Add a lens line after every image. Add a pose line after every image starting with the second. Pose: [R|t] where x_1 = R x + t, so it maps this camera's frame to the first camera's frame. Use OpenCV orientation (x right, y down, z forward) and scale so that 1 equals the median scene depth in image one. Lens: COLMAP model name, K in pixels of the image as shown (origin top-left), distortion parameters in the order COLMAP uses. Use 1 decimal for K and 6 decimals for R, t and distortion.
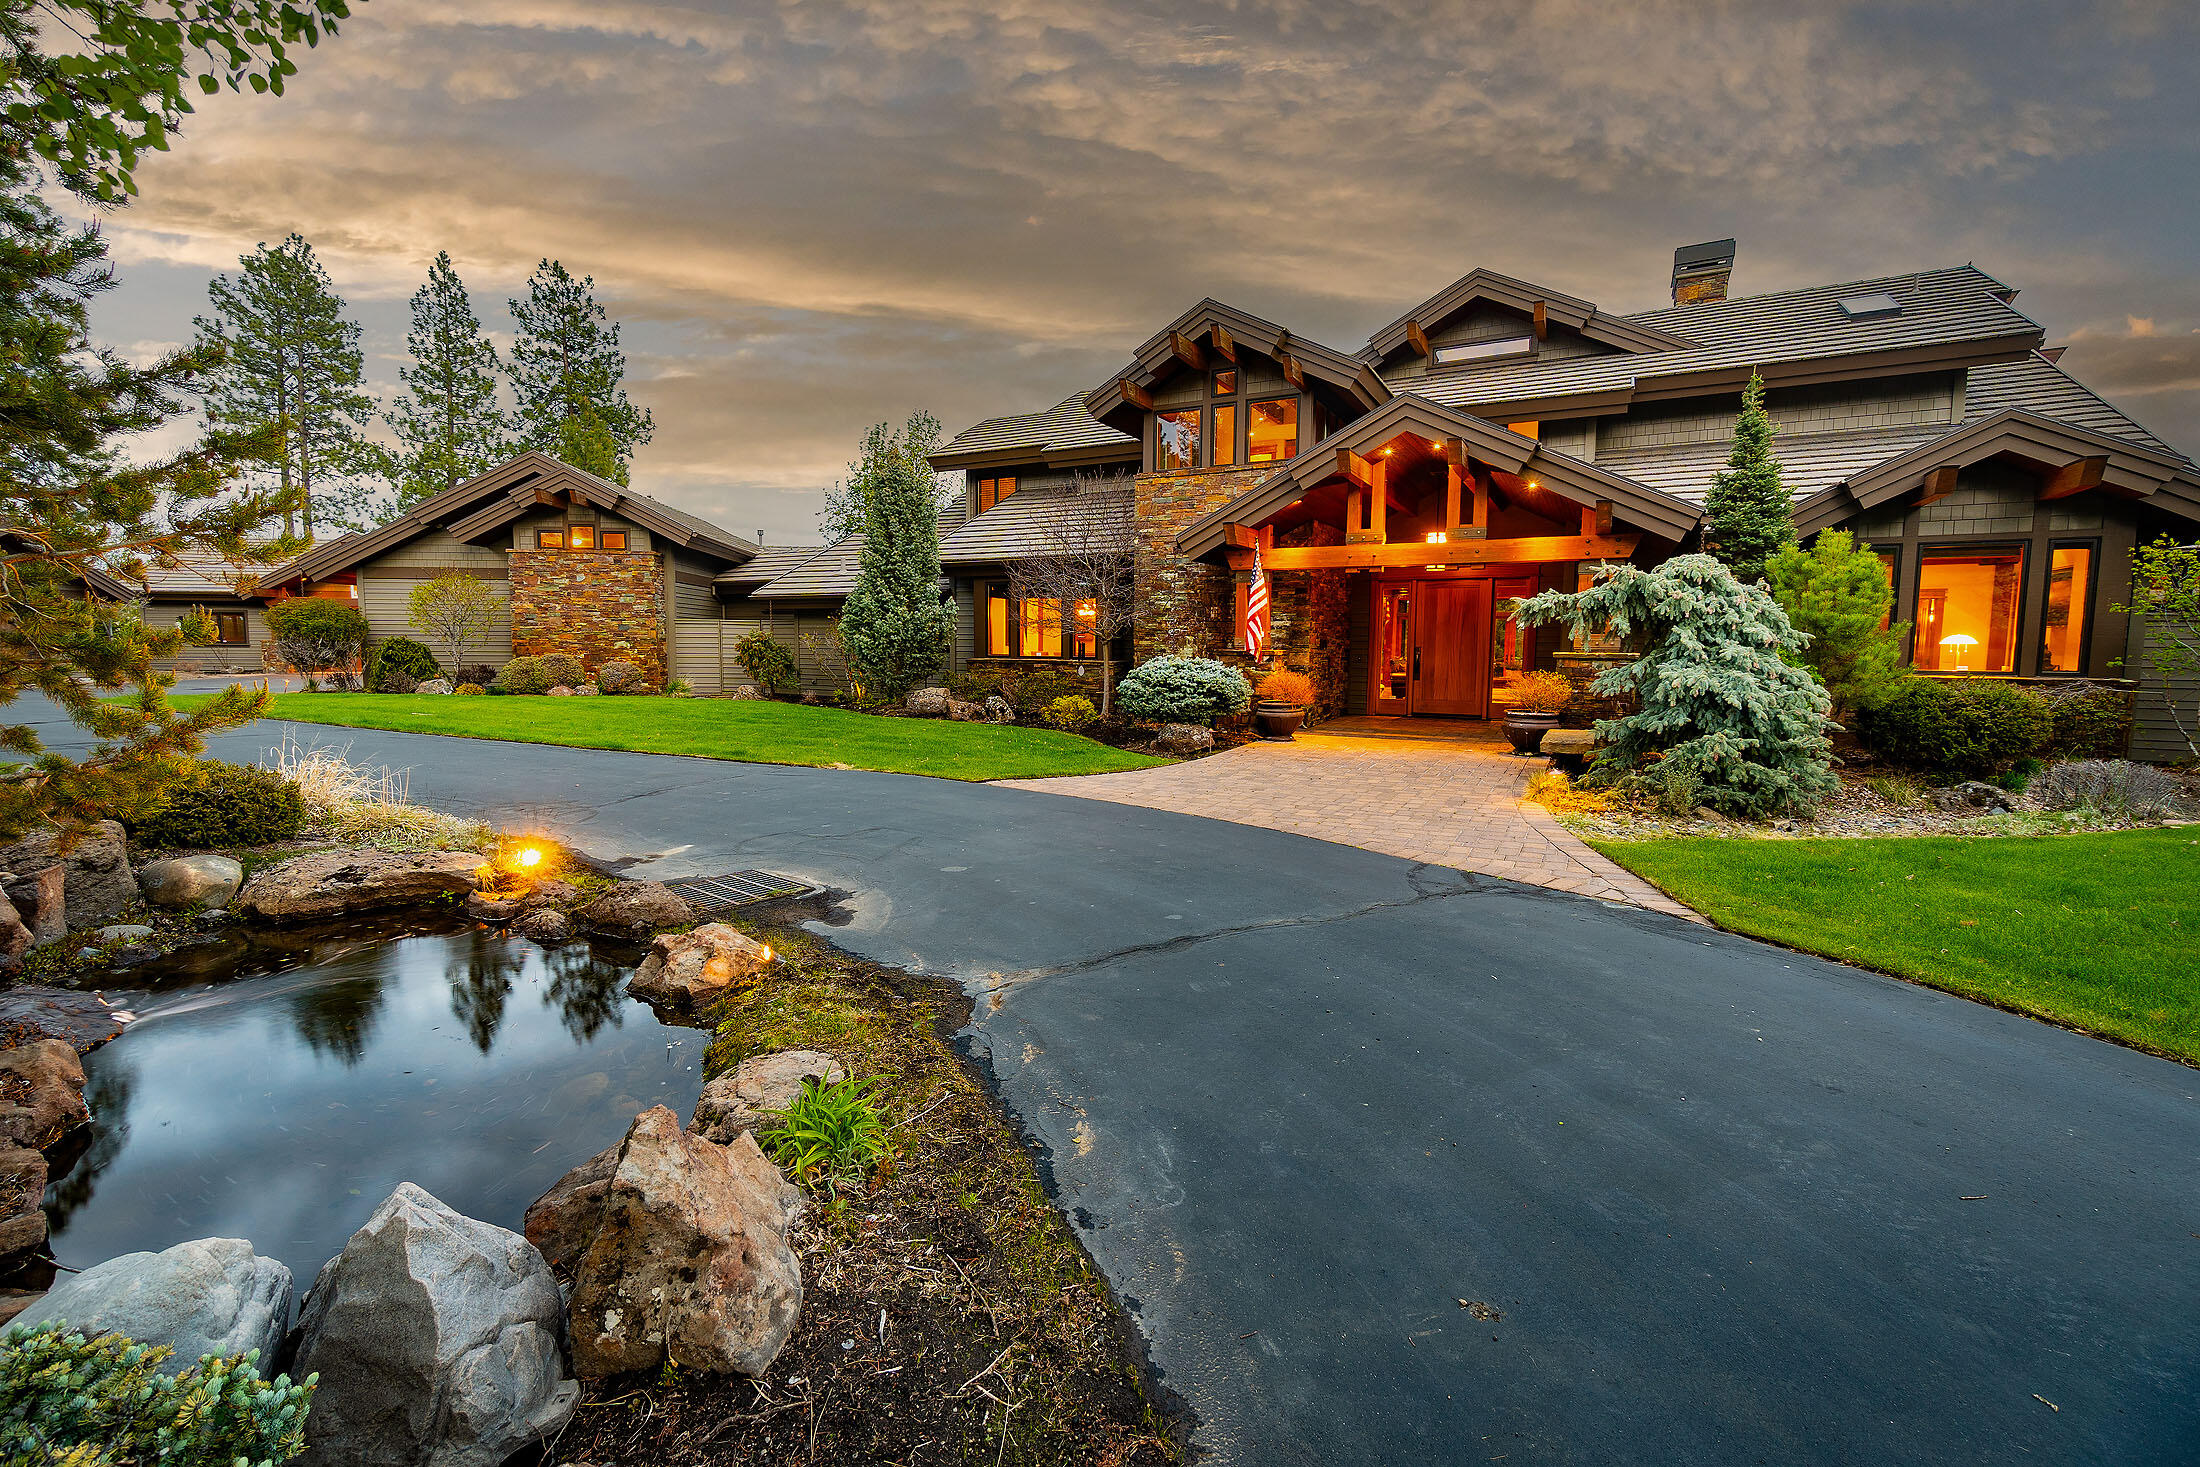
lens RADIAL K [[949.3, 0, 1103.0], [0, 949.3, 733.0], [0, 0, 1]] dist [0.002917, 0.000325]
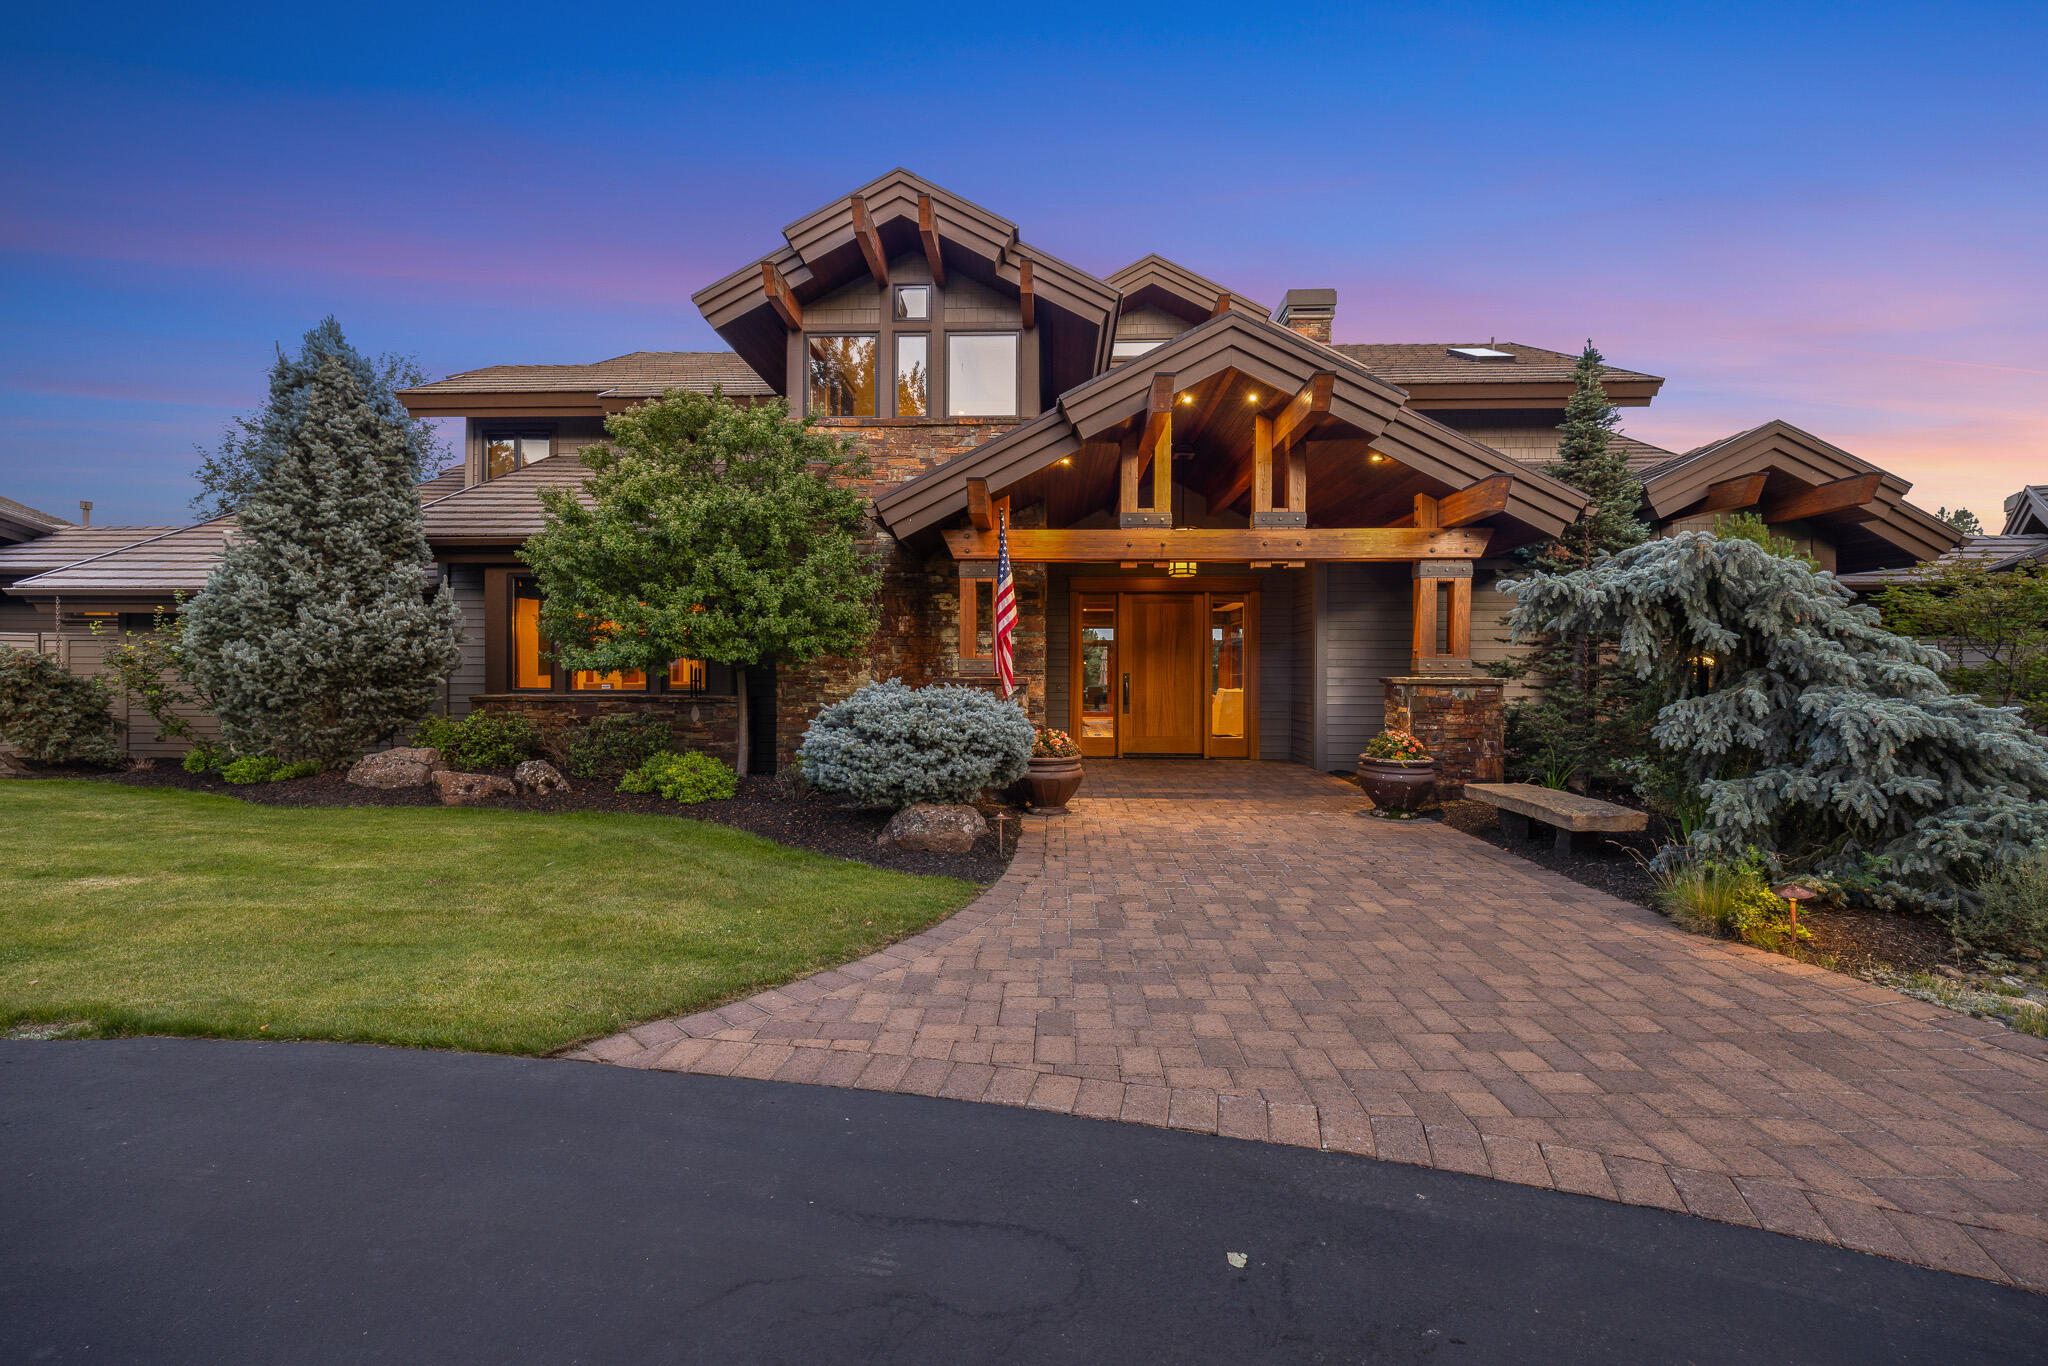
lens RADIAL K [[840.0, 0, 1018.5], [0, 840.0, 672.7], [0, 0, 1]] dist [-0.003216, -0.000280]
pose [[0.897708, -0.003642, 0.440575, -0.076627], [0.046220, 0.995227, -0.085951, -0.035485], [-0.438159, 0.097523, 0.893592, 0.422590]]
